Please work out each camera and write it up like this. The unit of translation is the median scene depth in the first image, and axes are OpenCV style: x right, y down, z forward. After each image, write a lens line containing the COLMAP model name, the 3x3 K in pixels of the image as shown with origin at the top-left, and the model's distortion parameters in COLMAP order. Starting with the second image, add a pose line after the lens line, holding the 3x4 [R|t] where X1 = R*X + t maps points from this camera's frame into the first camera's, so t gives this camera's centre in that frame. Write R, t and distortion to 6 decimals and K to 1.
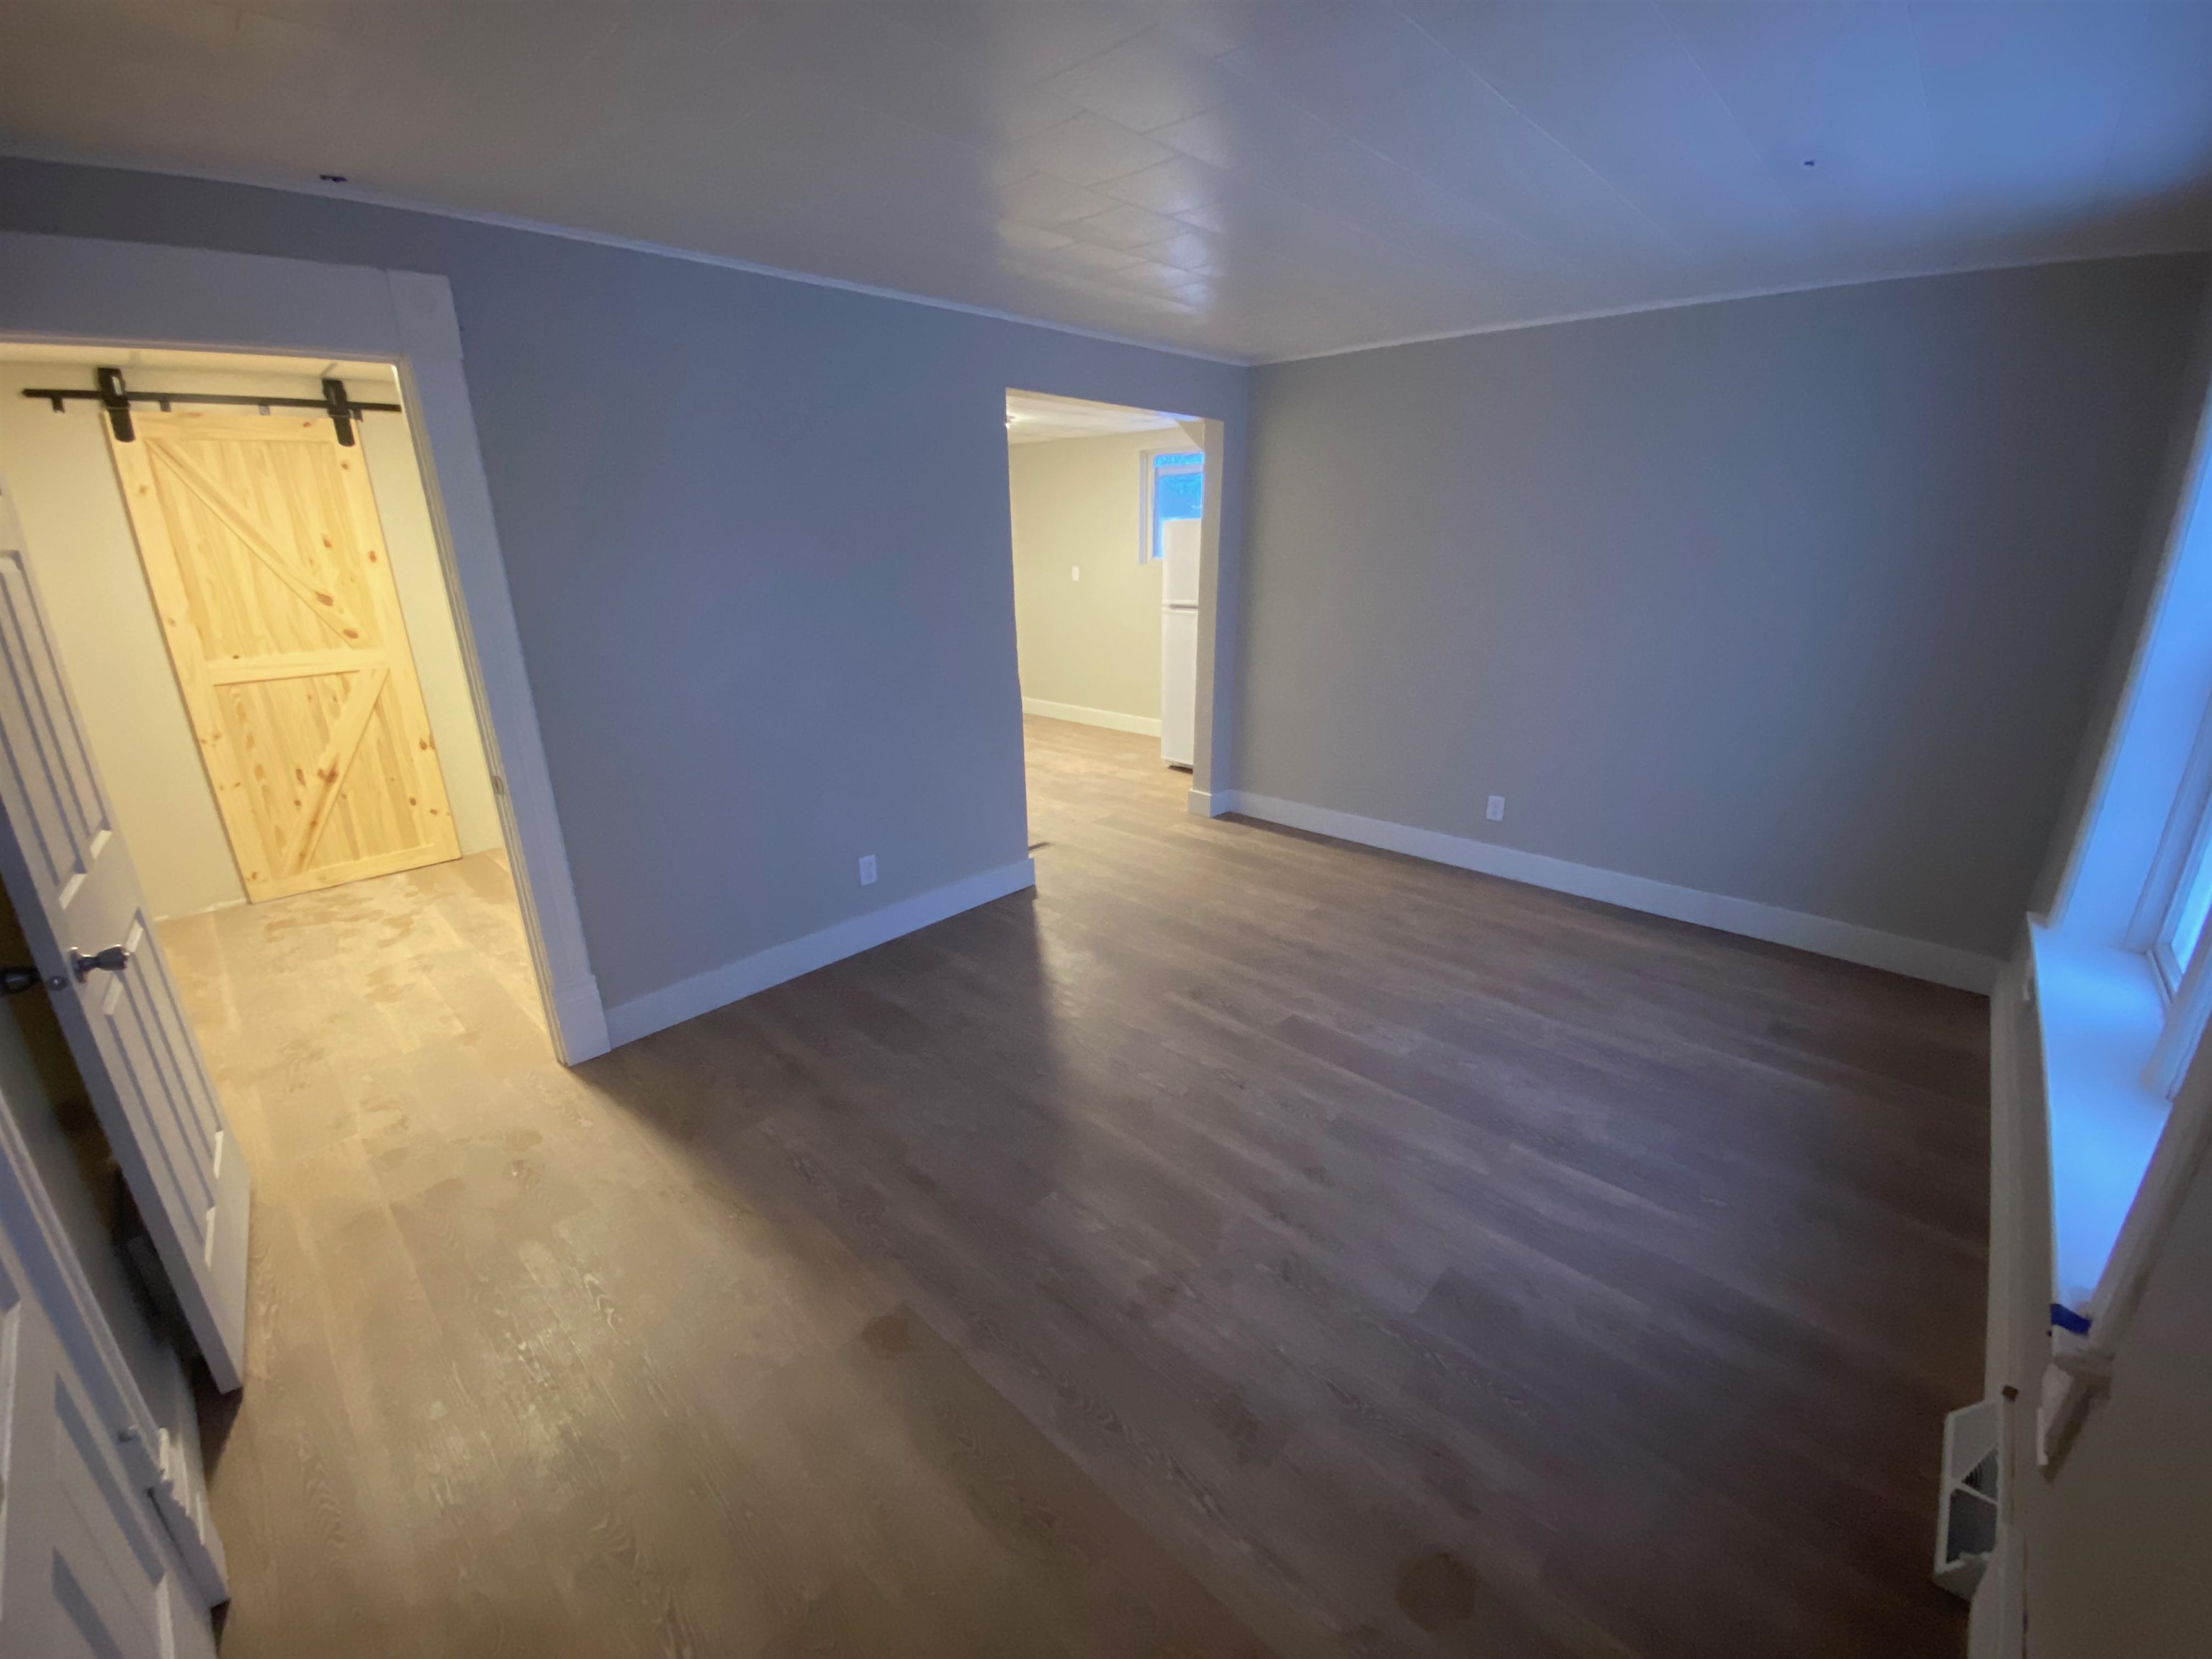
lens RADIAL K [[890.4, 0, 1107.4], [0, 890.4, 816.3], [0, 0, 1]] dist [-0.000023, -0.000203]
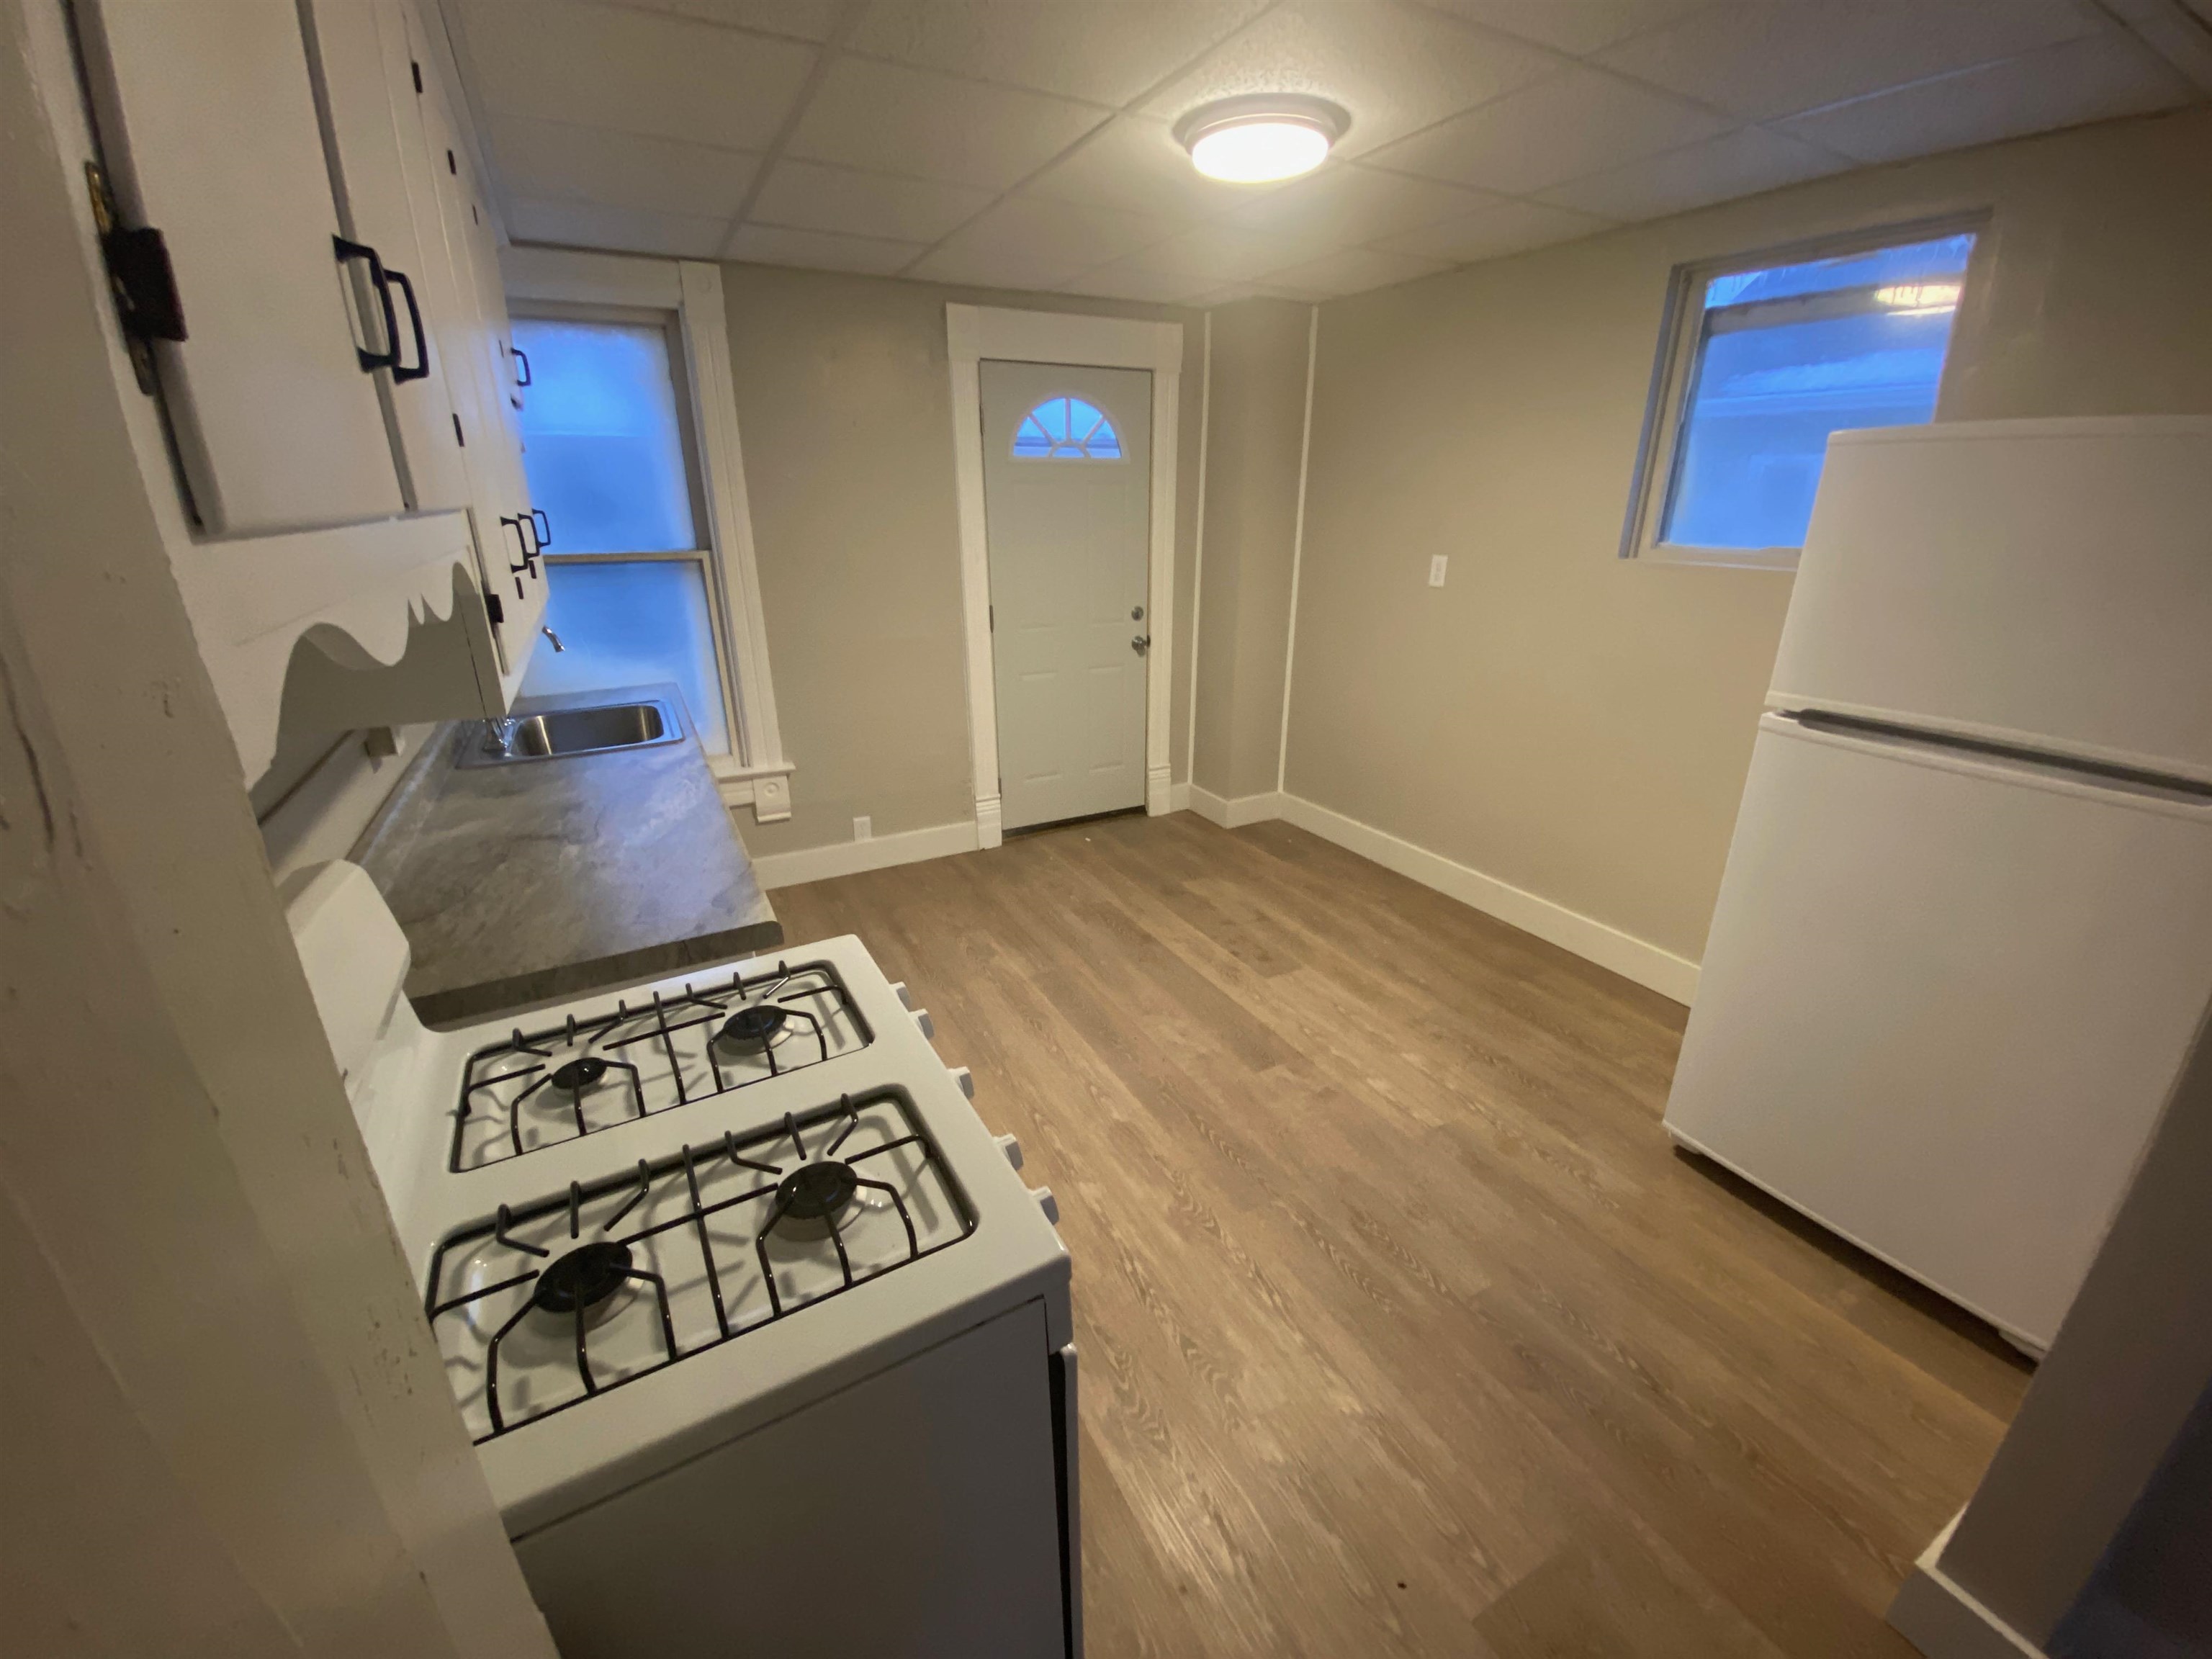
lens RADIAL K [[890.4, 0, 1107.4], [0, 890.4, 816.3], [0, 0, 1]] dist [-0.000023, -0.000203]
pose [[0.952164, 0.113687, -0.283651, -0.104325], [-0.101574, 0.993188, 0.057103, -0.313734], [0.288211, -0.025560, 0.957226, 0.991949]]
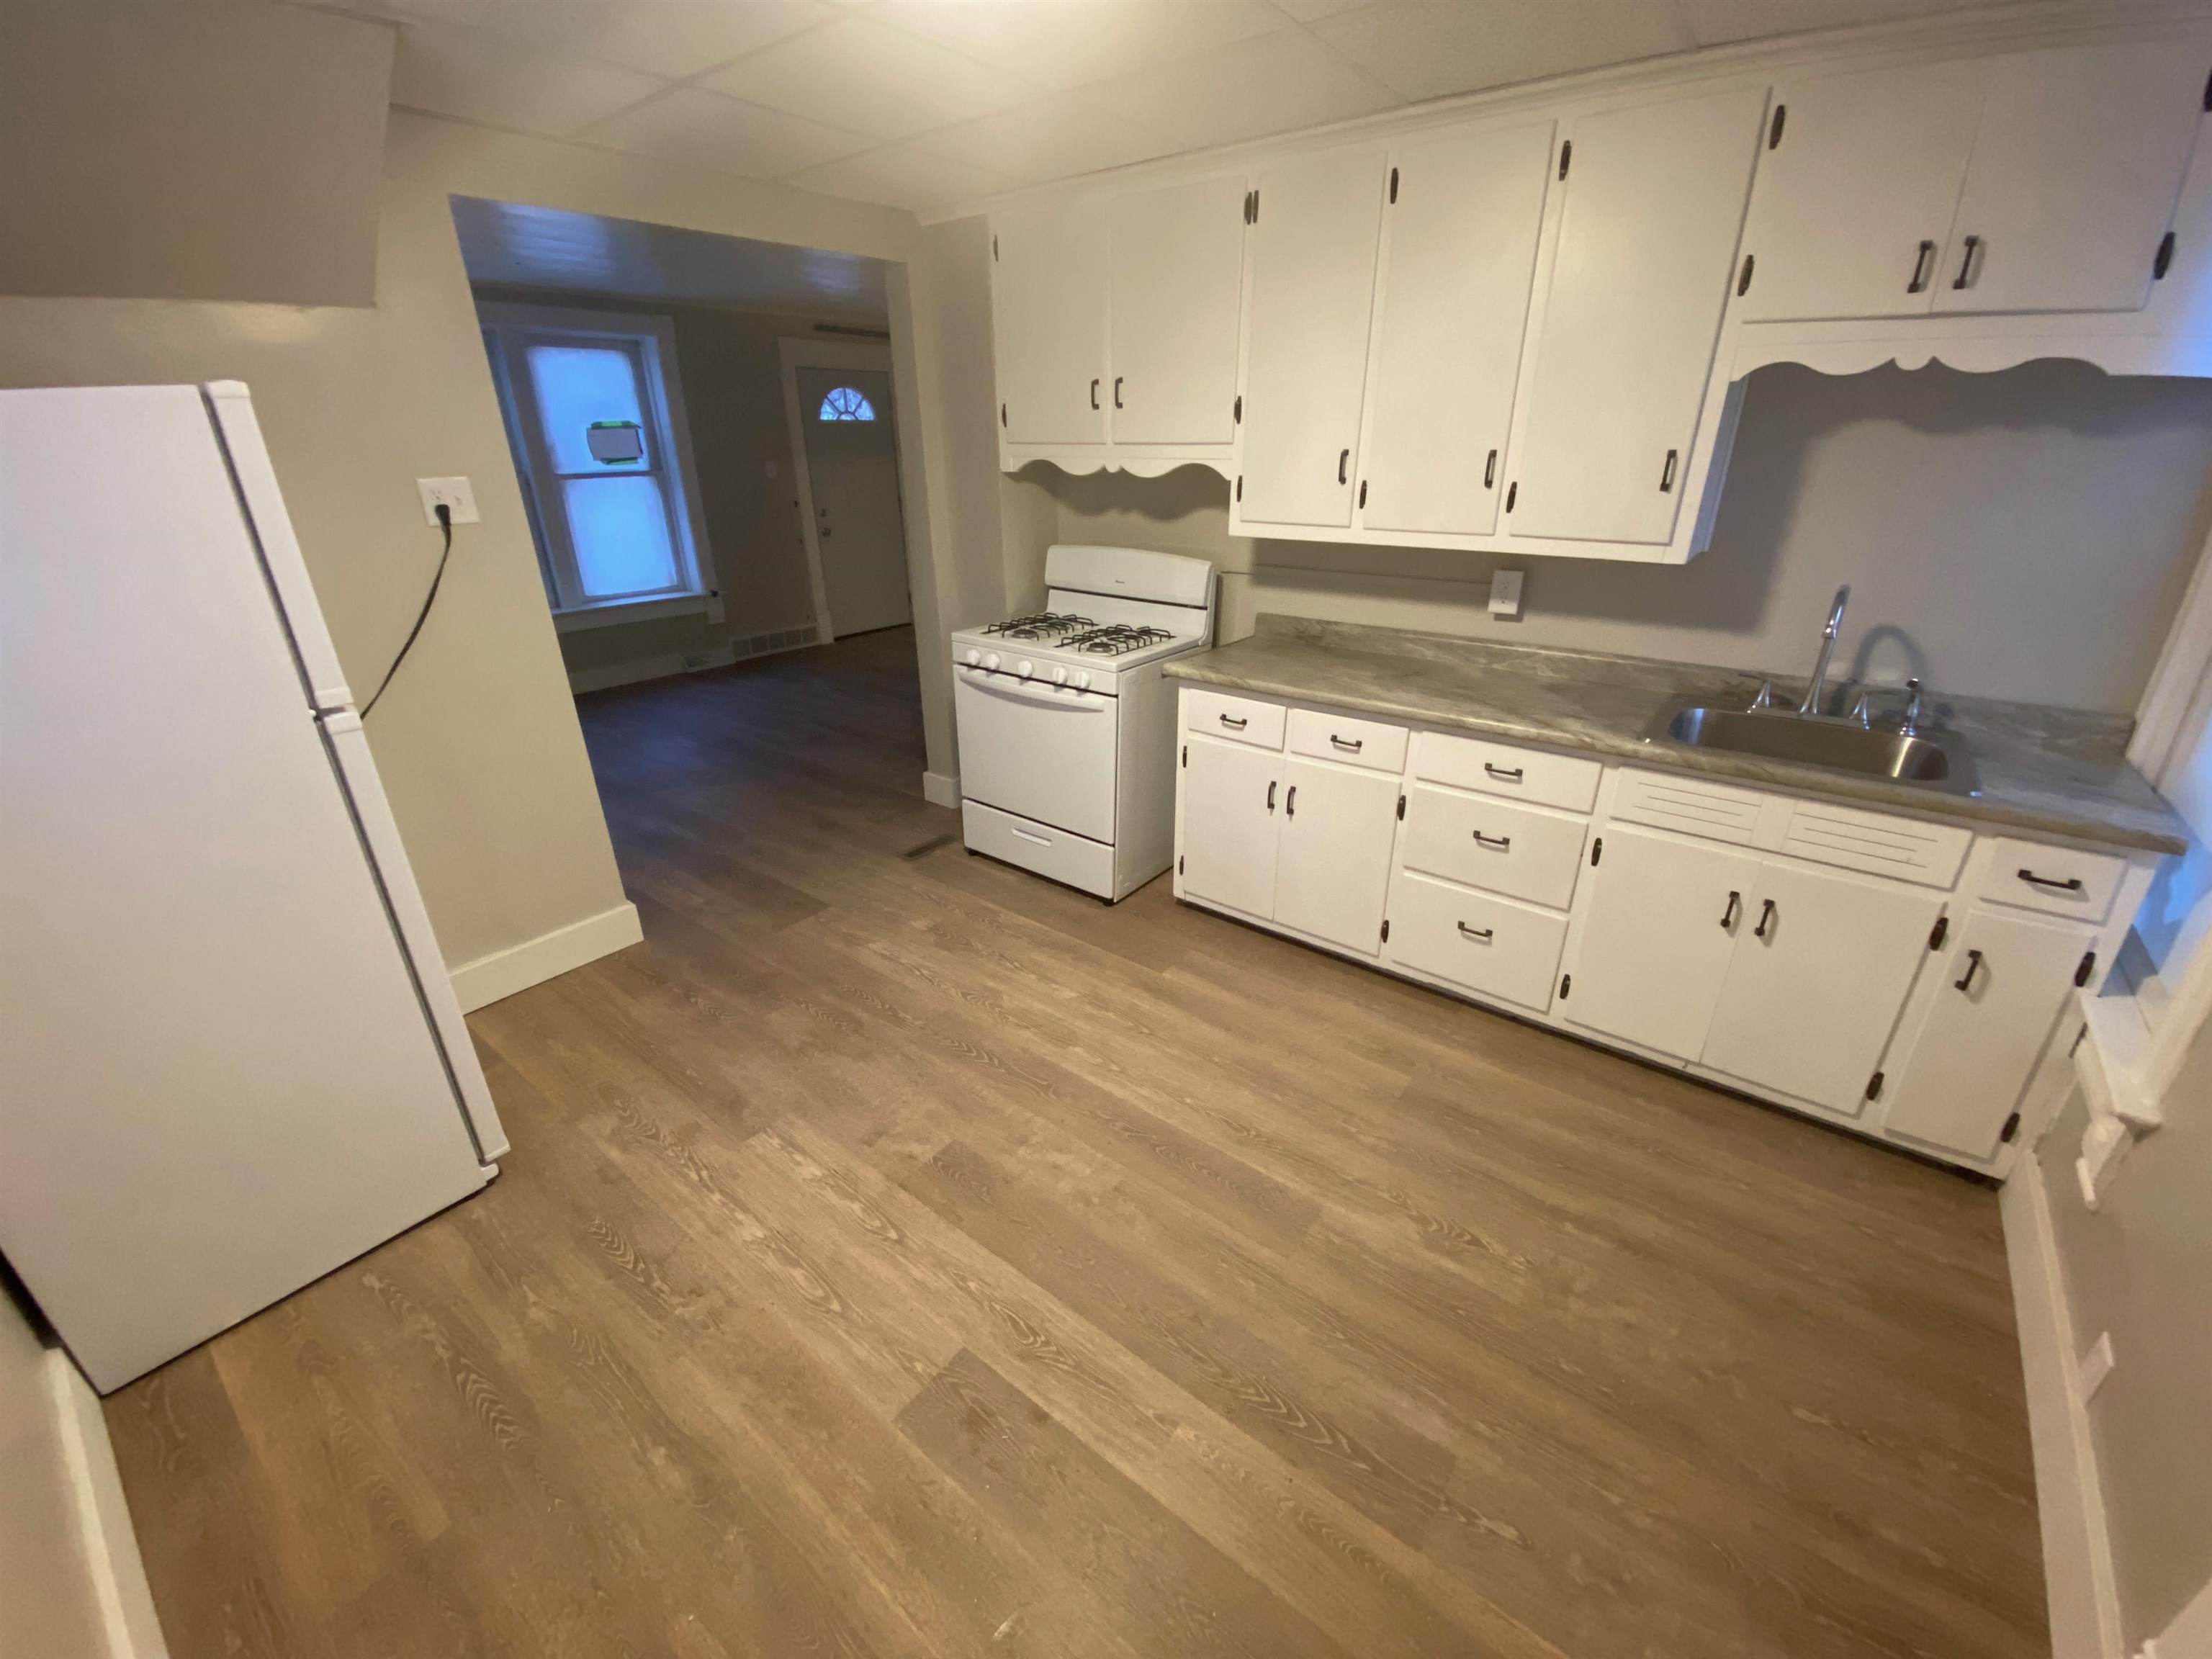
lens RADIAL K [[890.4, 0, 1107.4], [0, 890.4, 816.3], [0, 0, 1]] dist [-0.000023, -0.000203]
pose [[-0.994650, 0.063869, -0.081188, -0.233509], [-0.005623, 0.751308, 0.659928, -0.636464], [0.103146, 0.656854, -0.746929, 1.985306]]
